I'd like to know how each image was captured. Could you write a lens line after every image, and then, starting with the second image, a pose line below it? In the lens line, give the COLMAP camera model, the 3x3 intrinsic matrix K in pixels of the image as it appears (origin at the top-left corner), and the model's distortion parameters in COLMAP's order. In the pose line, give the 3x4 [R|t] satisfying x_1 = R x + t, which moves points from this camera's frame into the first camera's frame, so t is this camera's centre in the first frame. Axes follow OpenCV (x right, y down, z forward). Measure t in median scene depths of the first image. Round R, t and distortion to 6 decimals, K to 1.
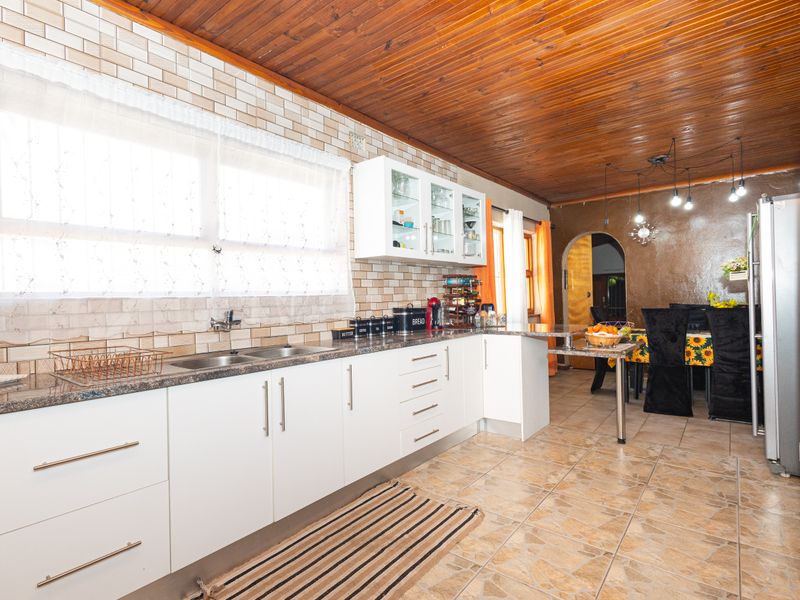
lens RADIAL K [[425.2, 0, 402.6], [0, 425.2, 301.2], [0, 0, 1]] dist [0.014509, 0.001442]
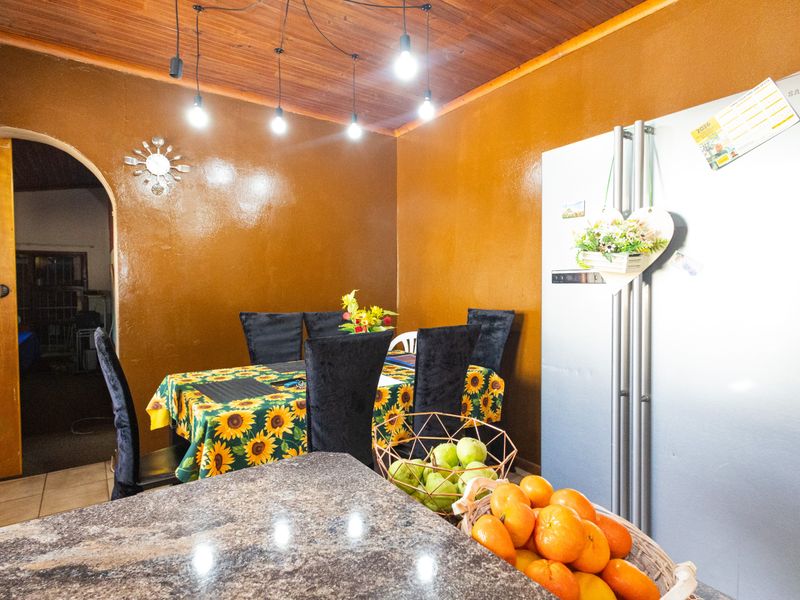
lens RADIAL K [[425.2, 0, 399.3], [0, 425.2, 299.5], [0, 0, 1]] dist [0.014509, 0.001442]
pose [[0.292646, 0.002529, 0.956218, 0.138037], [-0.012819, 0.999917, 0.001278, -0.012404], [-0.956135, -0.012632, 0.292654, 0.928292]]
